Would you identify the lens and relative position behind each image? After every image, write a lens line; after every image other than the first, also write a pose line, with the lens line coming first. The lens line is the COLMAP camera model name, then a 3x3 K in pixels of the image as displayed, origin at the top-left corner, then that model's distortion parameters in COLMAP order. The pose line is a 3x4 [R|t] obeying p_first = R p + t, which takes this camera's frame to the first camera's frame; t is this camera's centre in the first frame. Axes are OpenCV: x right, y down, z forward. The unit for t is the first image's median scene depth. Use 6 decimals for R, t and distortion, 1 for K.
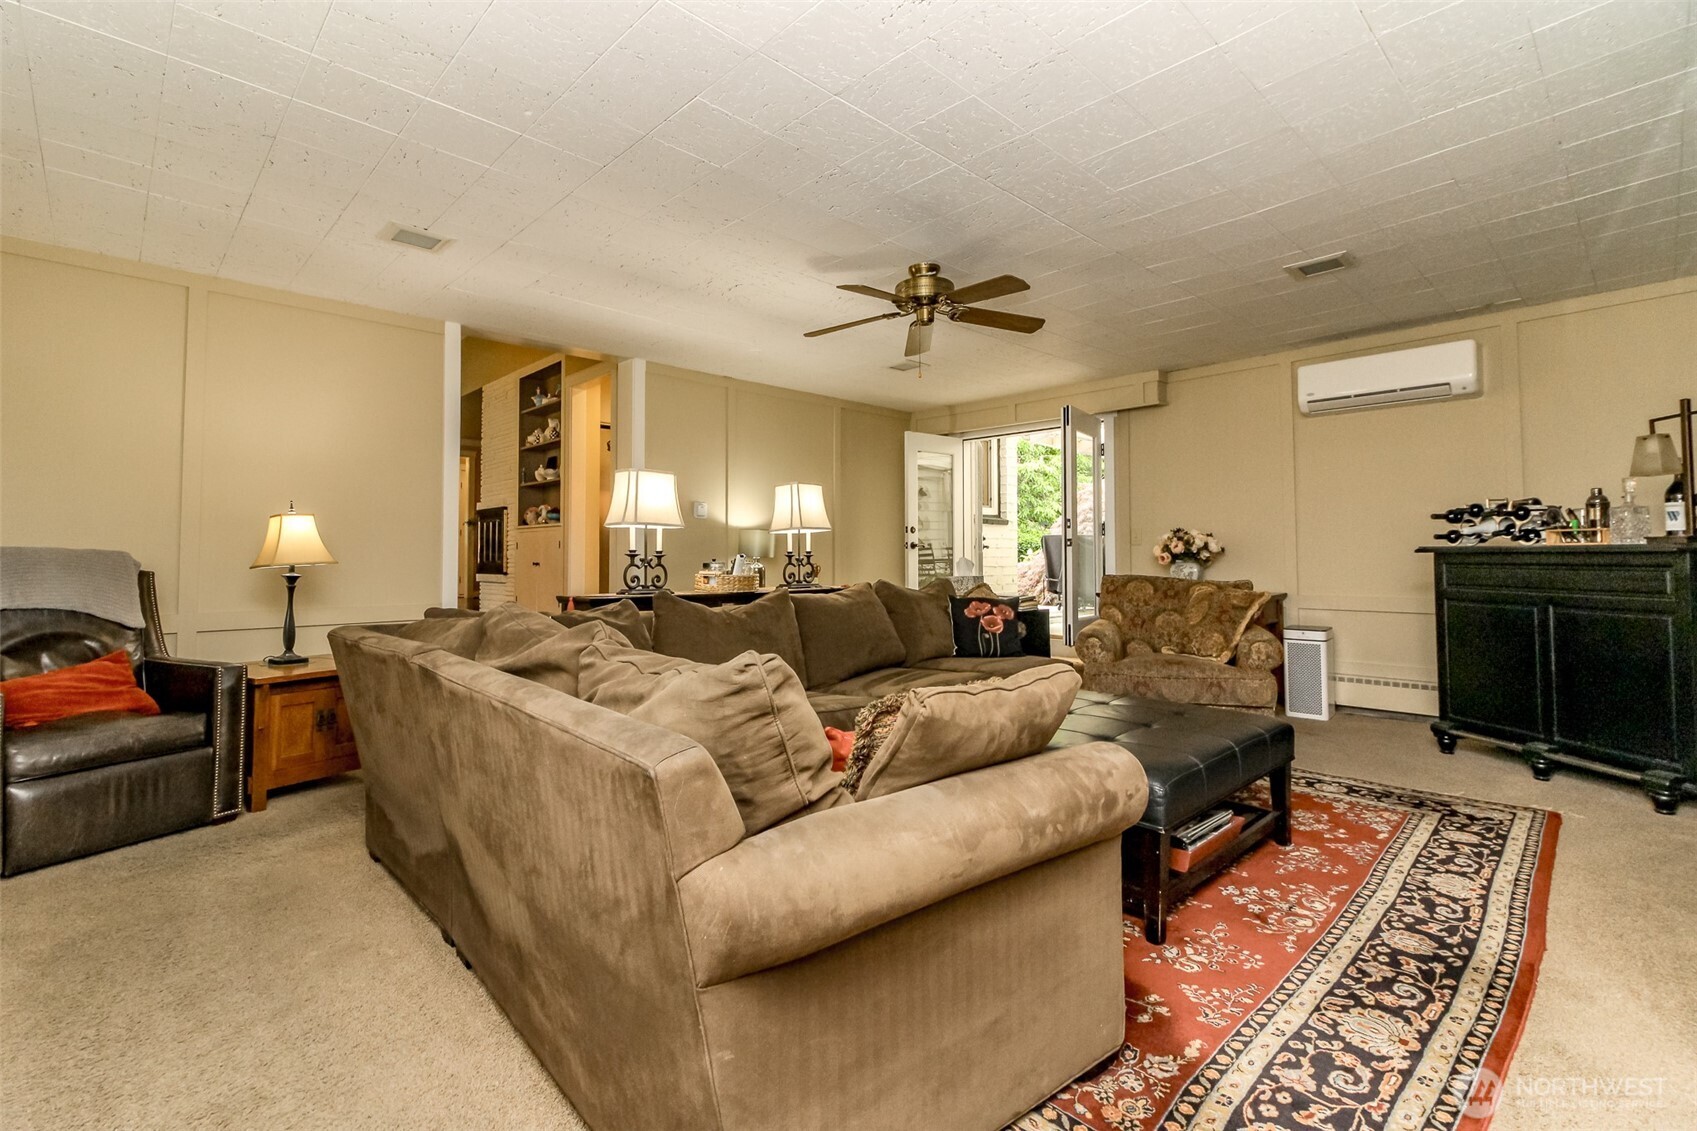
lens RADIAL K [[758.5, 0, 852.1], [0, 758.5, 512.4], [0, 0, 1]] dist [0.001252, 0.000649]
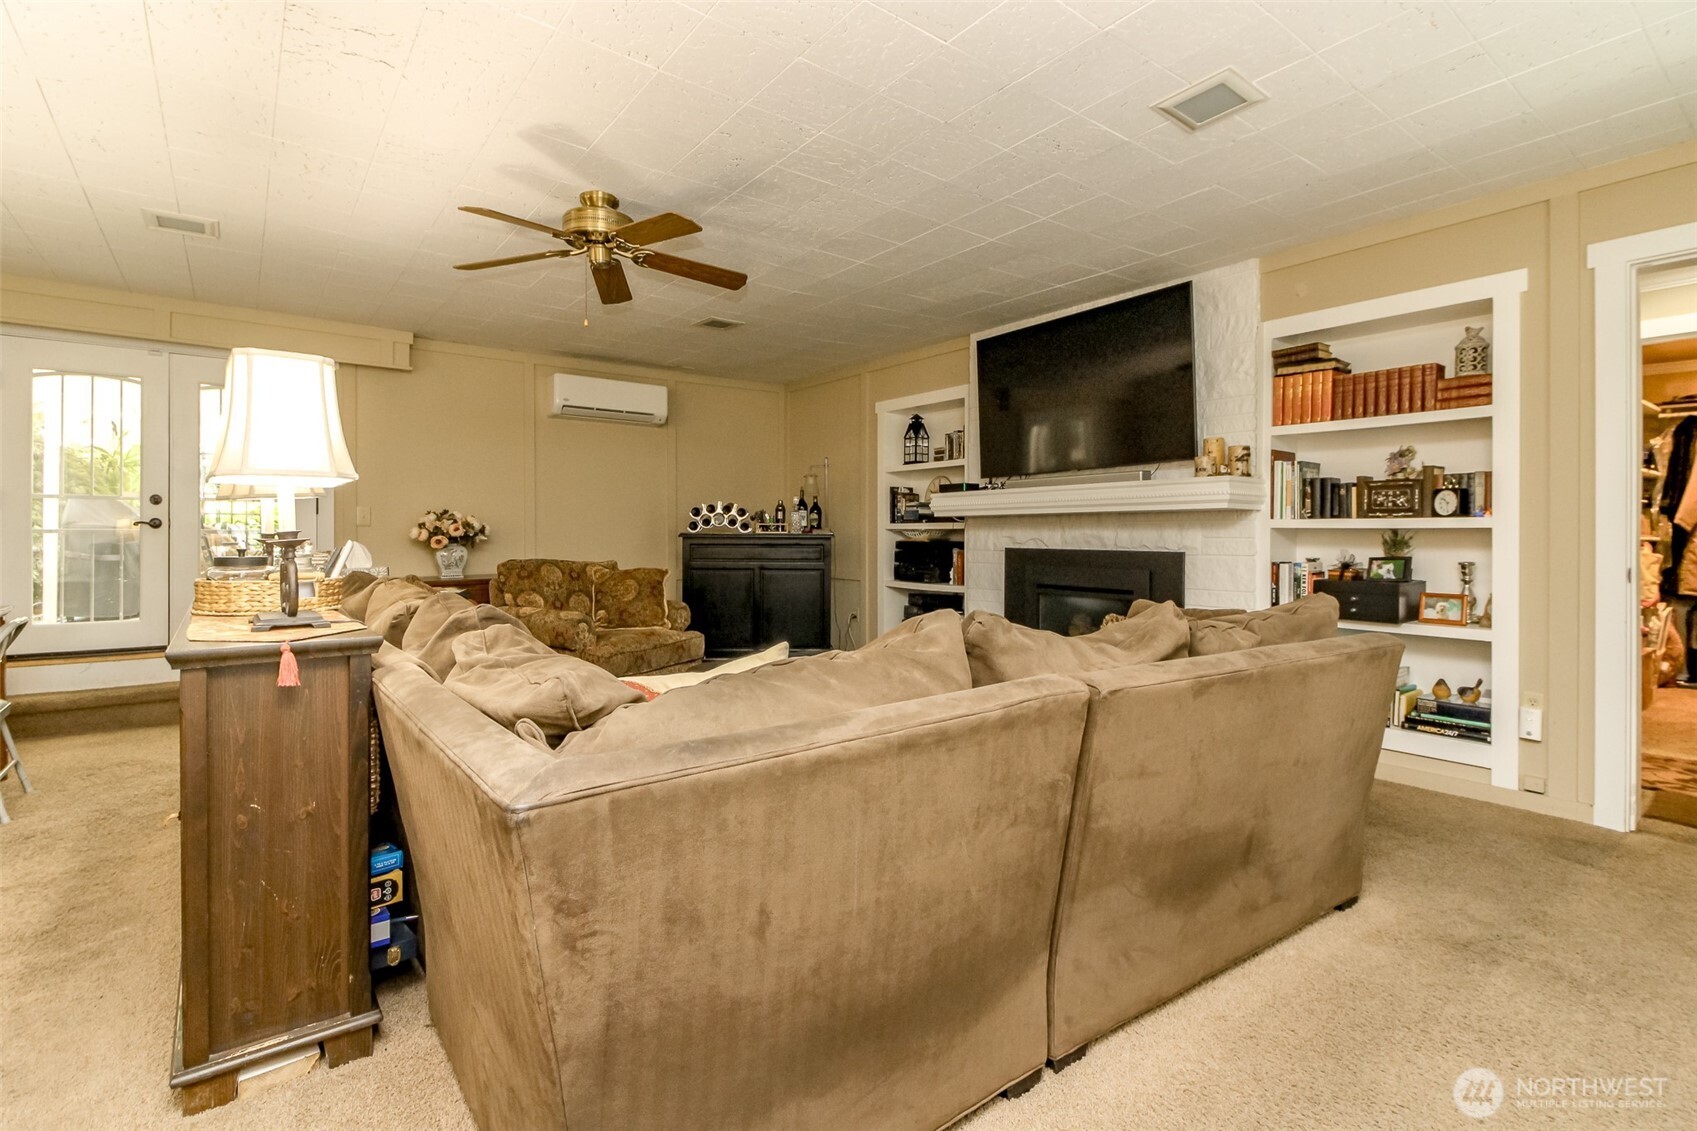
lens RADIAL K [[783.3, 0, 827.4], [0, 783.3, 538.9], [0, 0, 1]] dist [0.000564, -0.000028]
pose [[0.111621, -0.000734, 0.993751, -0.894895], [-0.057551, 0.998317, 0.007202, 0.040660], [-0.992083, -0.057995, 0.111391, 0.768312]]
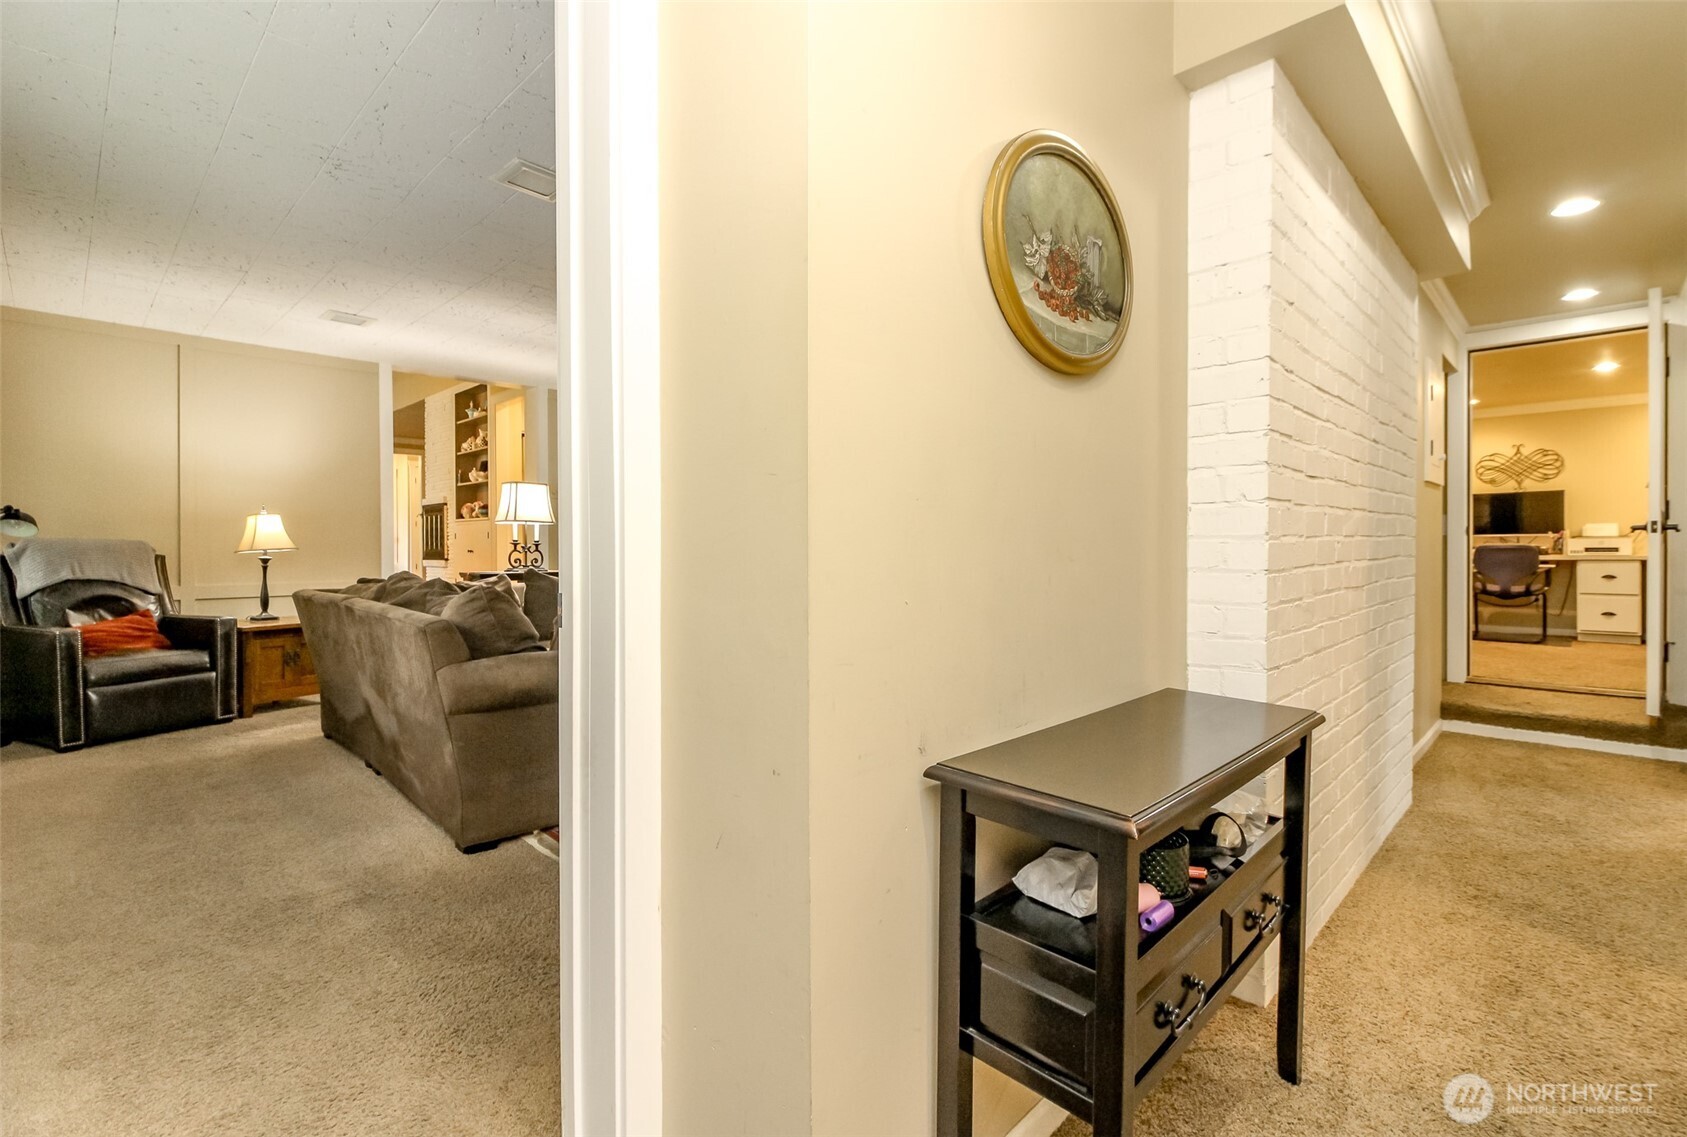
lens RADIAL K [[749.4, 0, 851.6], [0, 749.4, 537.9], [0, 0, 1]] dist [-0.000042, -0.000197]
pose [[0.999354, 0.001812, 0.035890, 0.344477], [-0.003484, 0.998908, 0.046583, -0.025253], [-0.035767, -0.046678, 0.998269, -0.489728]]
